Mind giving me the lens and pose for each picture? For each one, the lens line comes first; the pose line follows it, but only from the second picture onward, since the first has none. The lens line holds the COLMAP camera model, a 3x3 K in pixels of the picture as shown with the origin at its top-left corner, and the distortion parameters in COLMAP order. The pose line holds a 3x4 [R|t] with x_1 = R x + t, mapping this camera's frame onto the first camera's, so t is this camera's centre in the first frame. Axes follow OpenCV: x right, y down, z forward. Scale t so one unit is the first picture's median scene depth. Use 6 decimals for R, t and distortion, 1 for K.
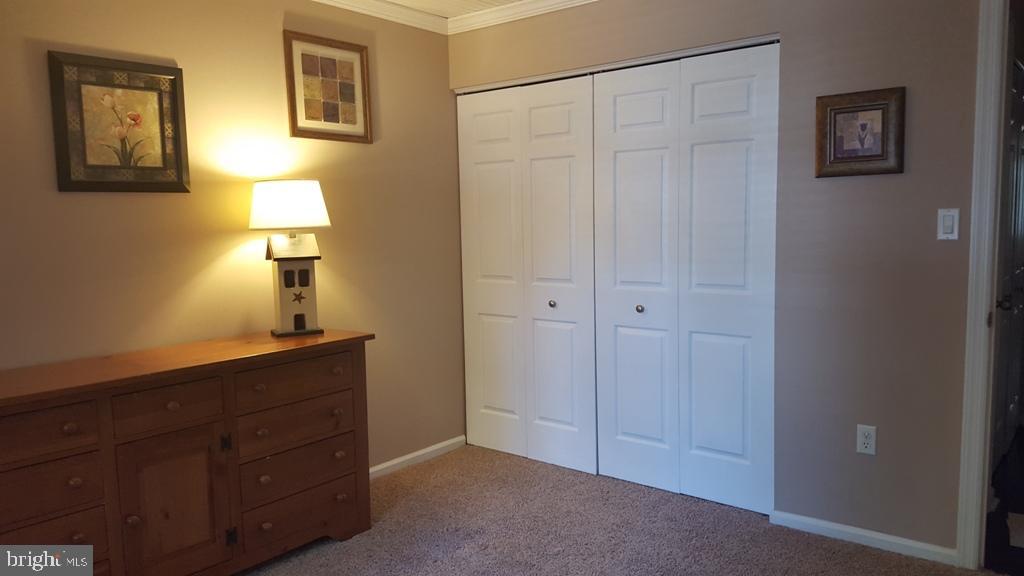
lens RADIAL K [[760.4, 0, 512.0], [0, 760.4, 288.0], [0, 0, 1]] dist [0.080080, -0.112312]
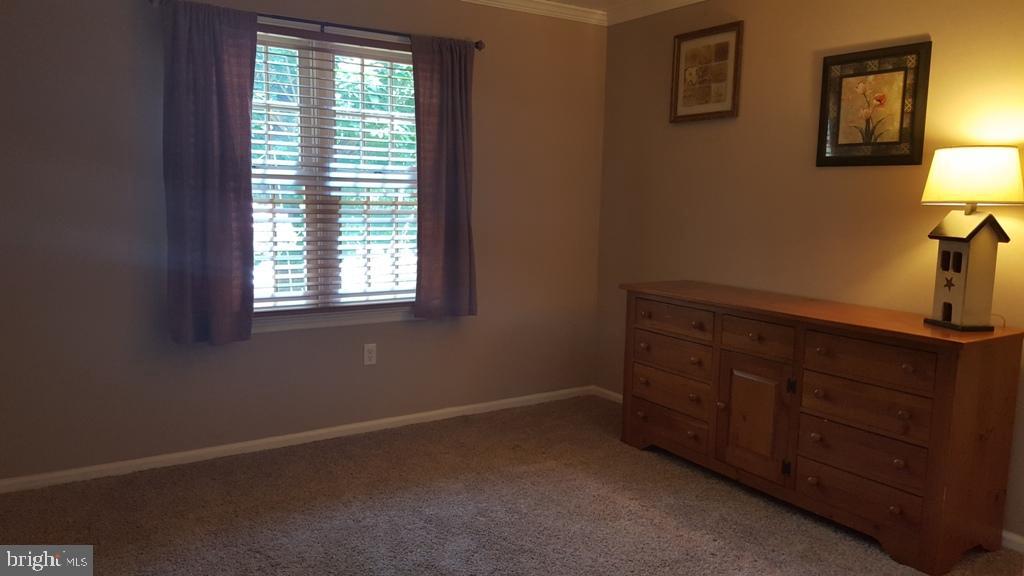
lens RADIAL K [[760.4, 0, 512.0], [0, 760.4, 288.0], [0, 0, 1]] dist [0.080080, -0.112312]
pose [[-0.286952, 0.137203, -0.948069, 0.756232], [-0.107628, 0.978806, 0.174227, -0.089228], [0.951880, 0.152033, -0.266103, 0.827844]]
